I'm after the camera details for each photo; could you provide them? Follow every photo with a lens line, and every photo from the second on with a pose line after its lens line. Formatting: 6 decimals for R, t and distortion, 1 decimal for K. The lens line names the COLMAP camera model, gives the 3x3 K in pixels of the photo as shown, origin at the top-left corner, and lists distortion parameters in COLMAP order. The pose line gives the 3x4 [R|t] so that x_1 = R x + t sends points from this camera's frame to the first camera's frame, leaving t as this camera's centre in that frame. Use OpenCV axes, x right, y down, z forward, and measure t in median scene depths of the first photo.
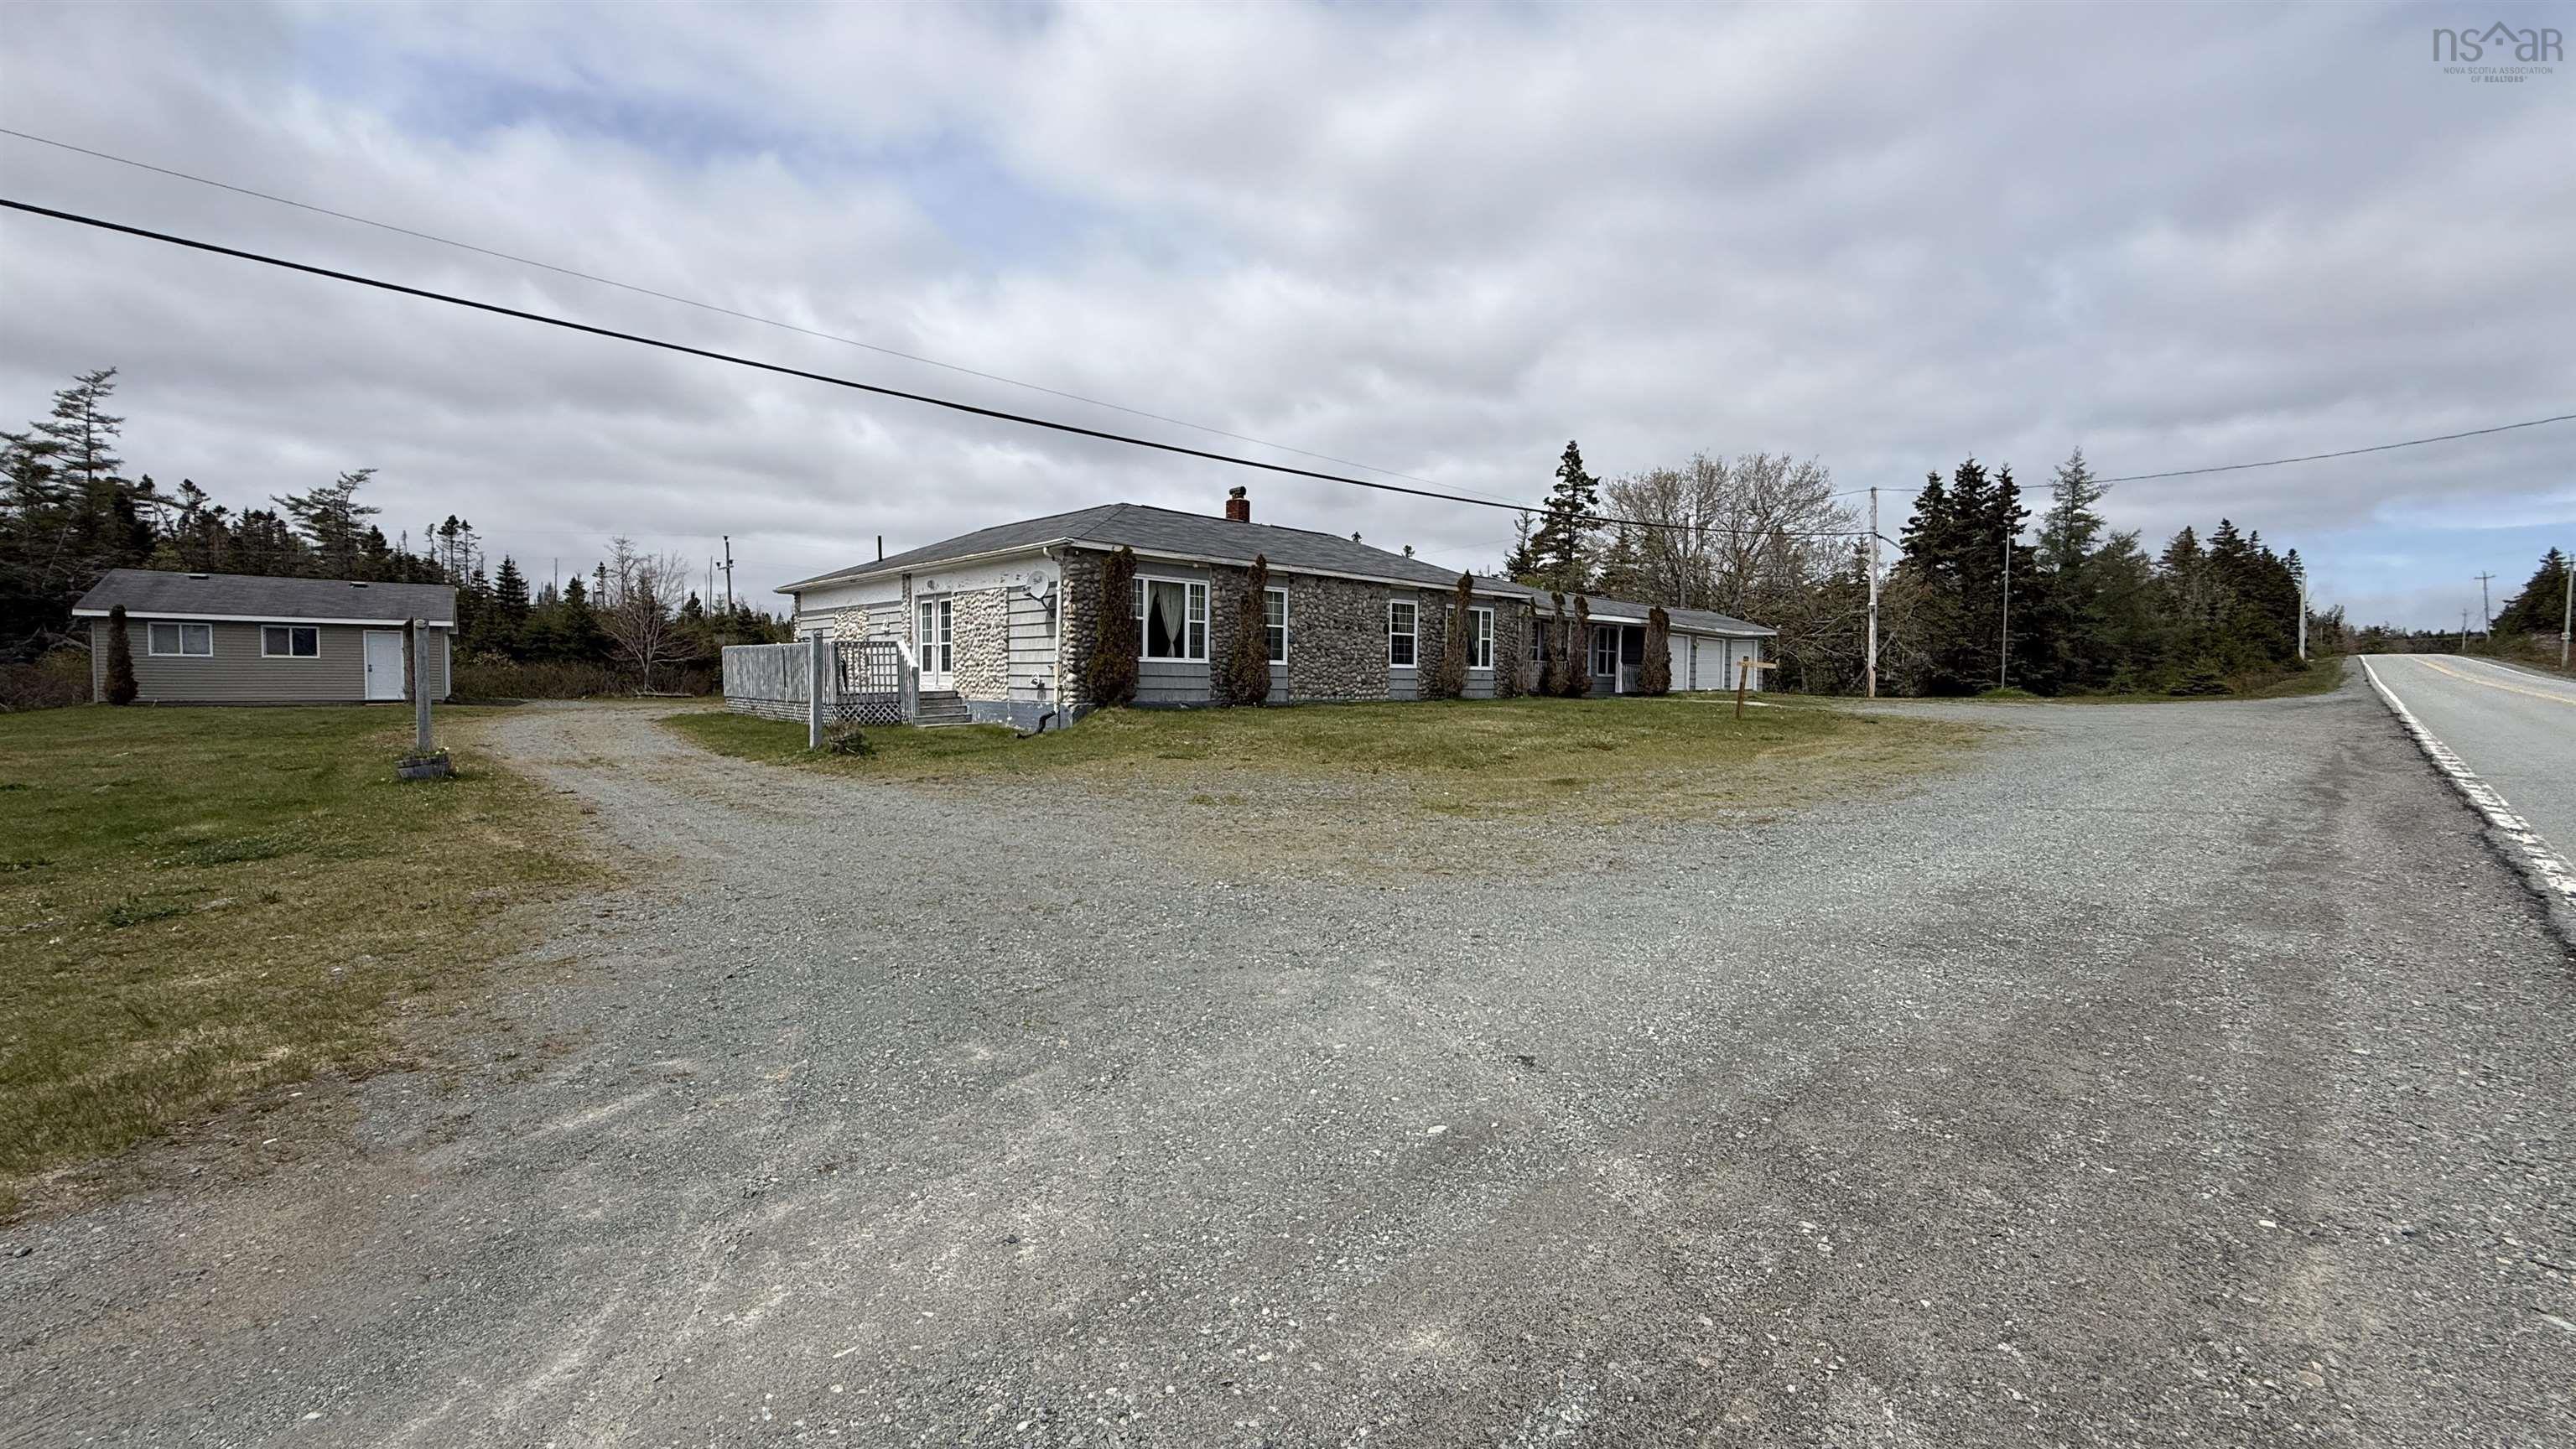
lens RADIAL K [[1022.6, 0, 1274.5], [0, 1022.6, 718.8], [0, 0, 1]] dist [0.000850, 0.001441]
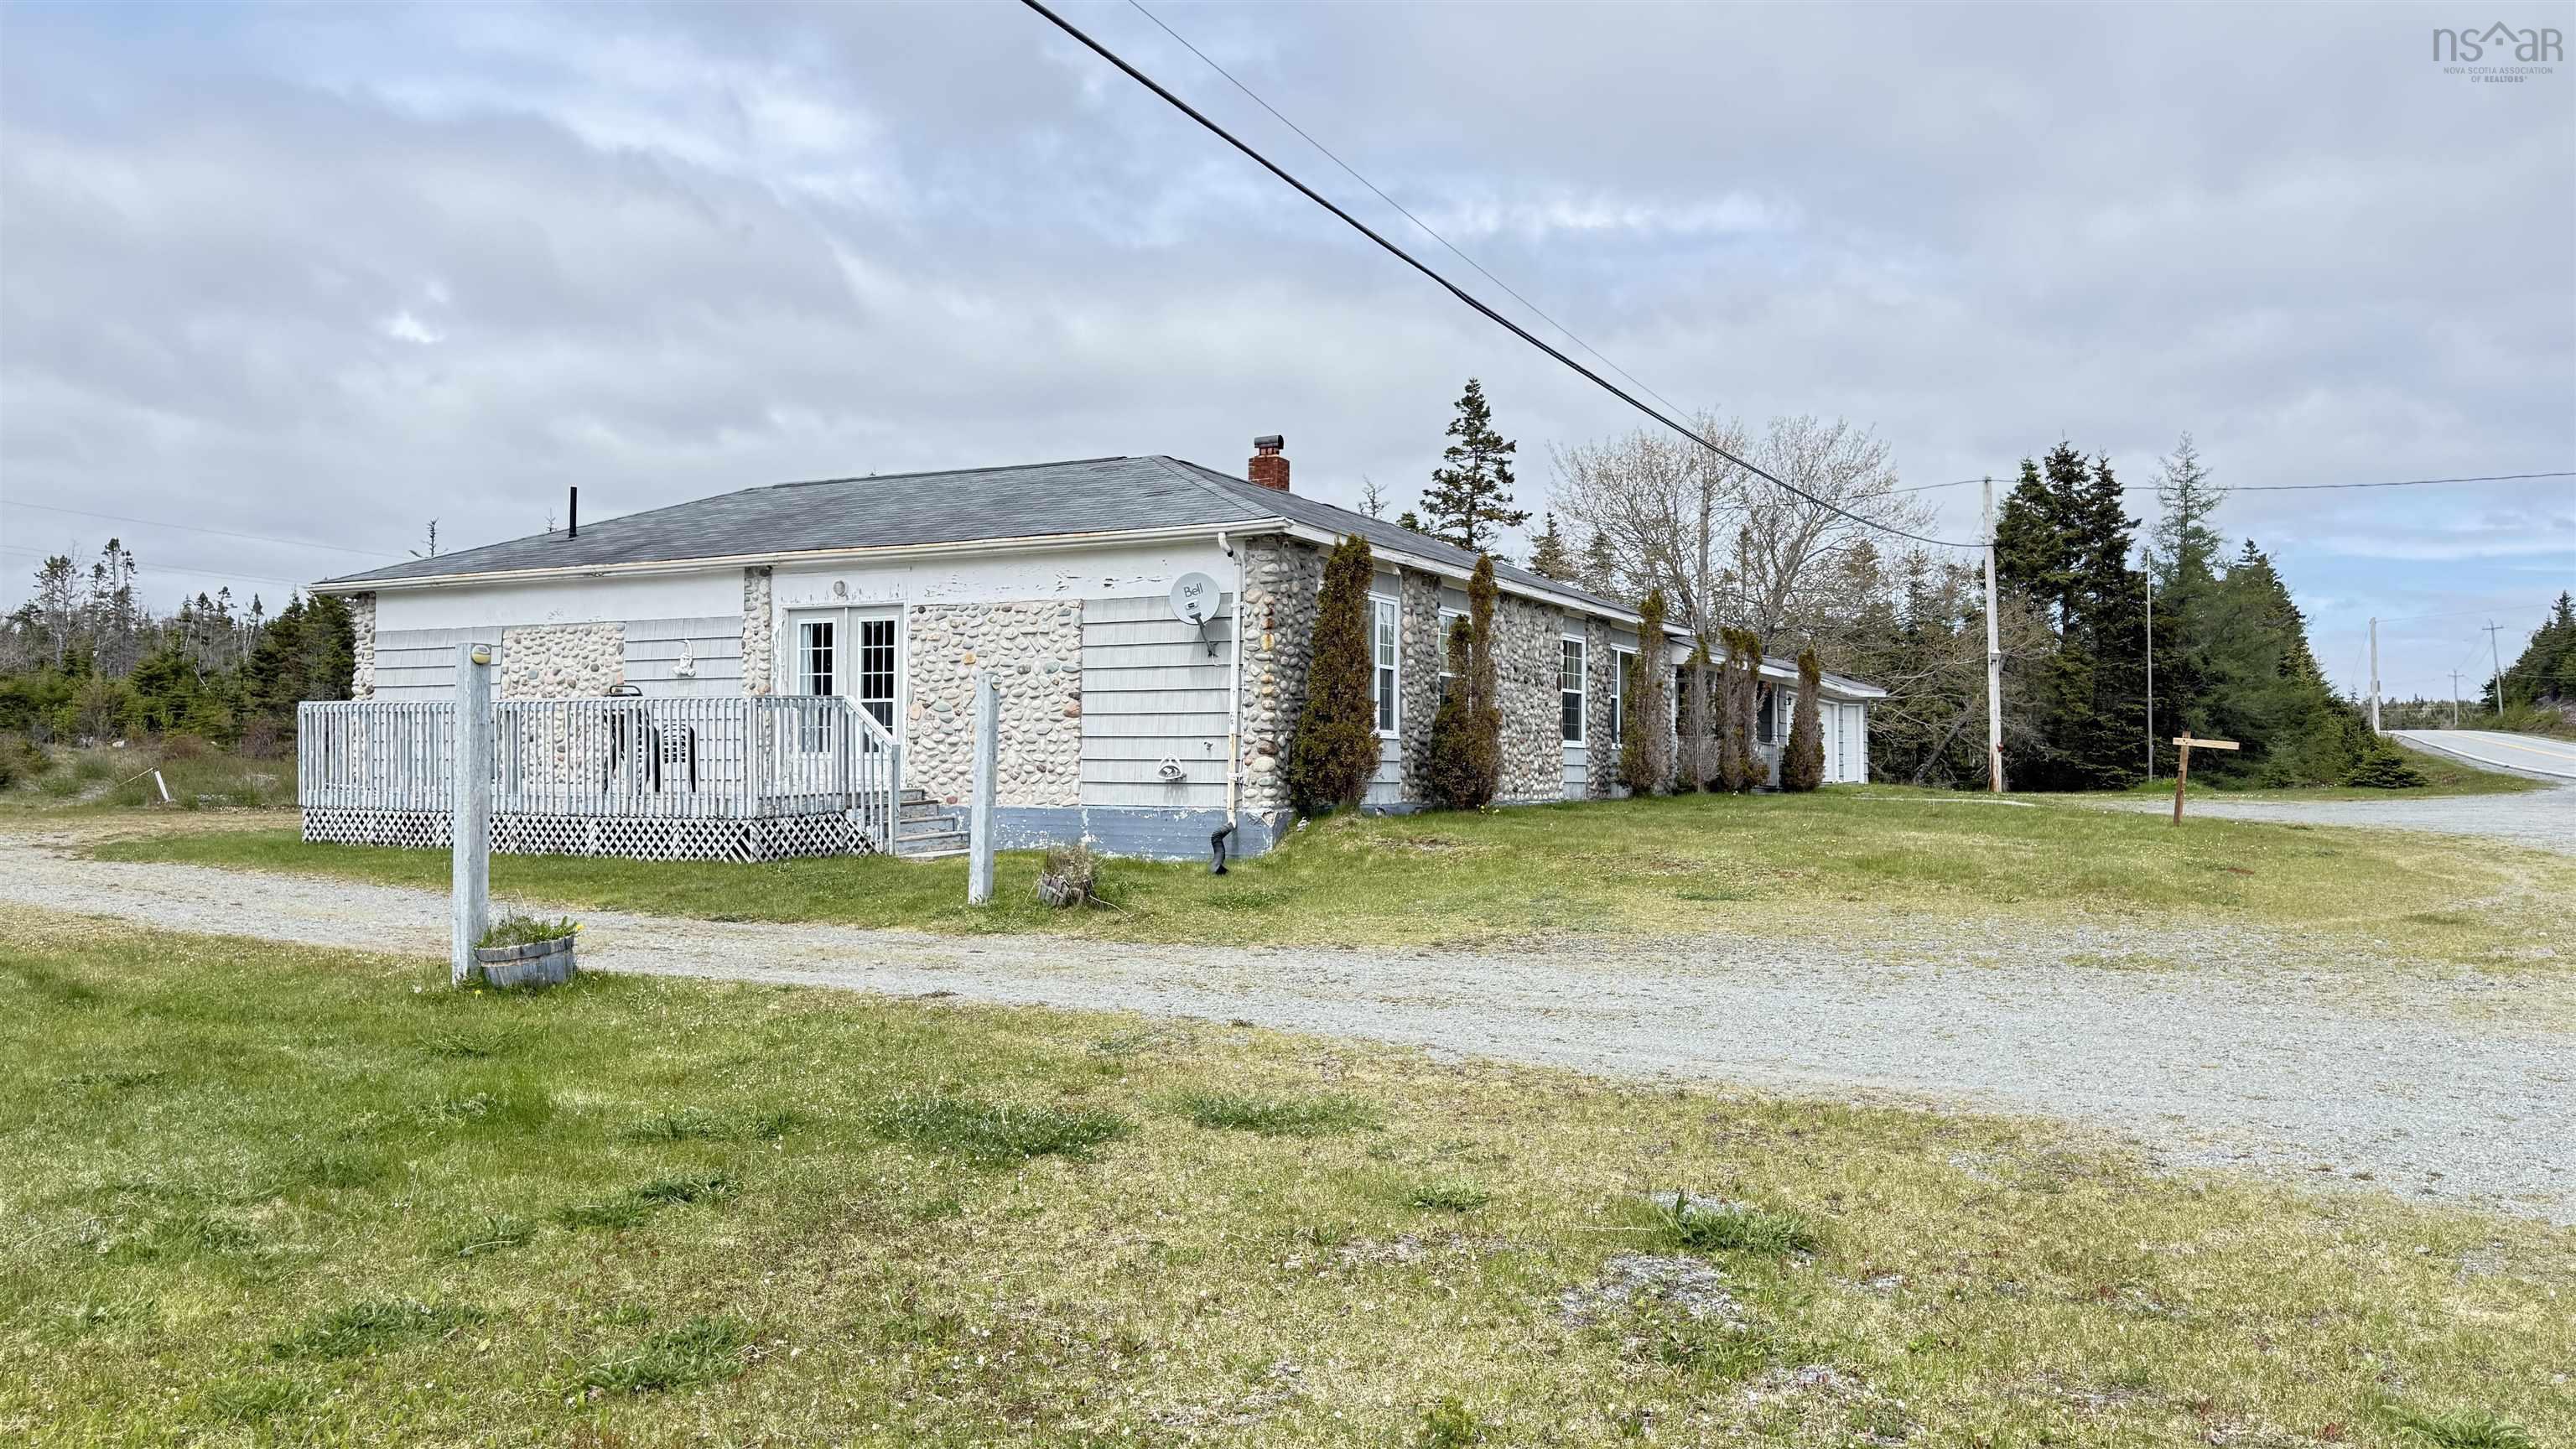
lens RADIAL K [[1794.6, 0, 1280.6], [0, 1794.6, 703.9], [0, 0, 1]] dist [0.087727, -0.077148]
pose [[0.951177, 0.008497, 0.308528, -0.321060], [0.014134, 0.997373, -0.071043, -0.001886], [-0.308321, 0.071935, 0.948559, 0.039802]]
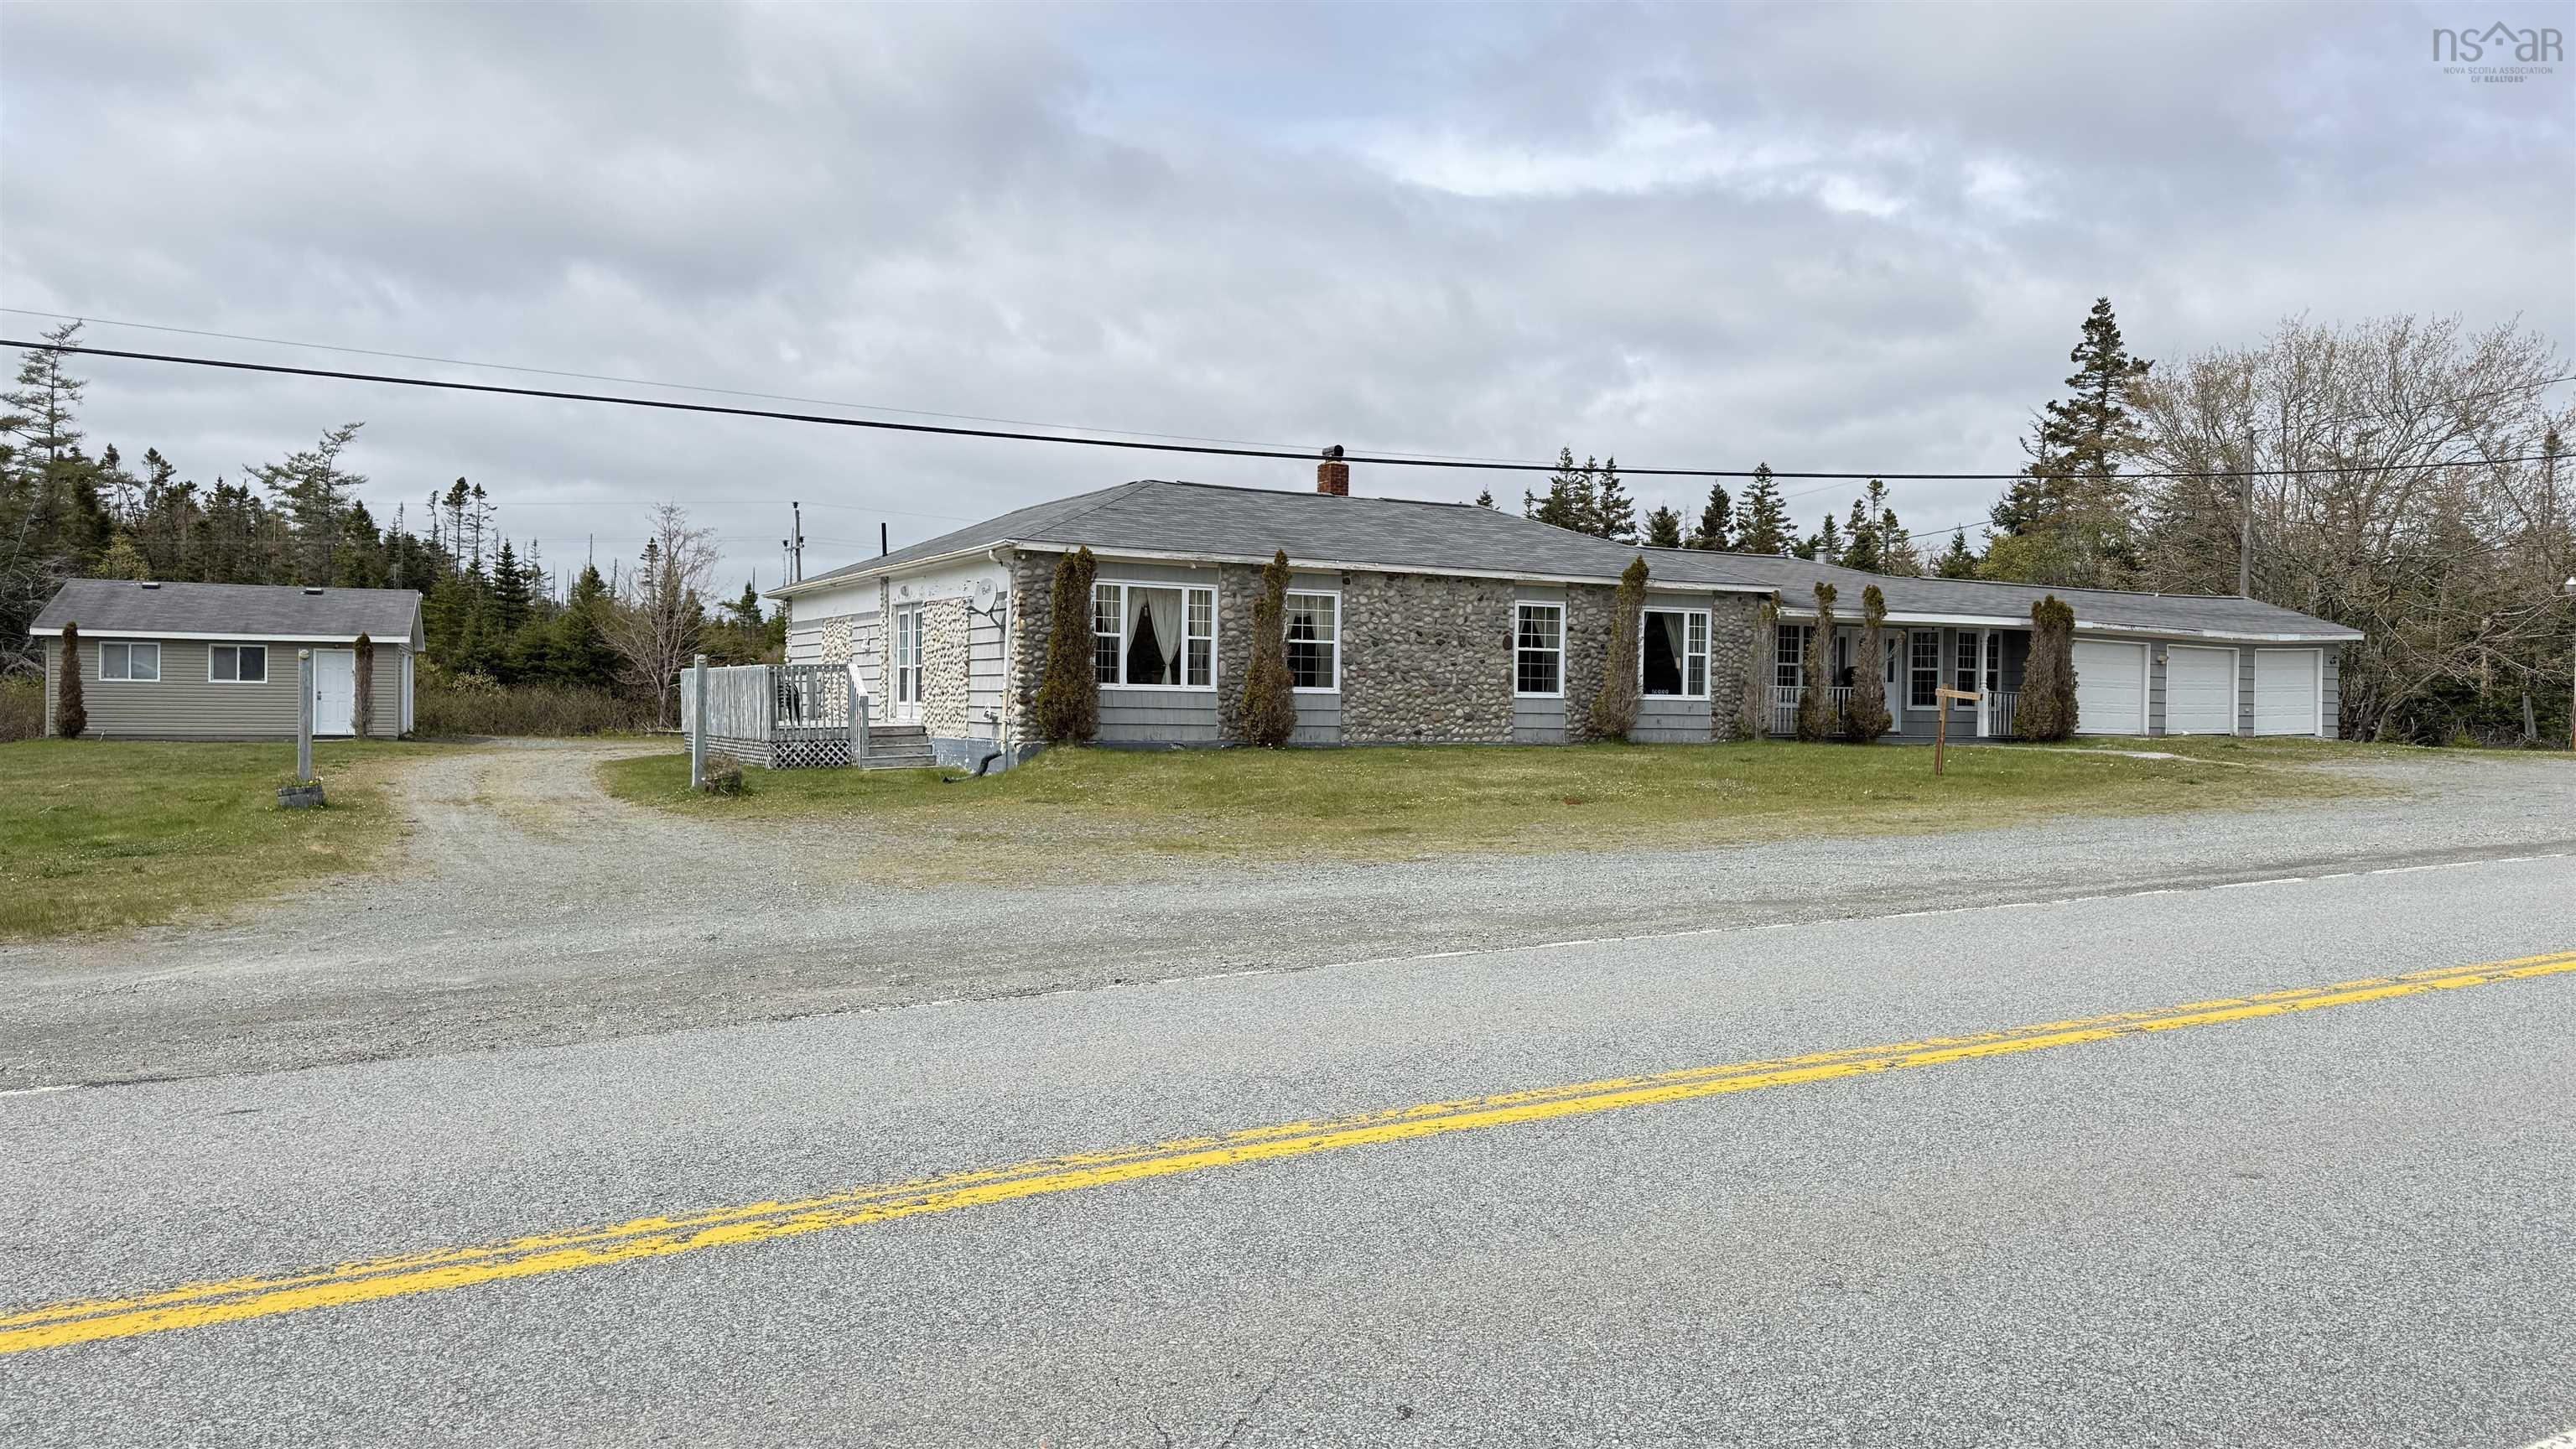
lens RADIAL K [[1794.6, 0, 1274.5], [0, 1794.6, 717.5], [0, 0, 1]] dist [0.087727, -0.077148]
pose [[0.964761, 0.004166, -0.263096, 0.241423], [-0.013650, 0.999321, -0.034231, 0.007666], [0.262775, 0.036616, 0.964162, -0.207863]]
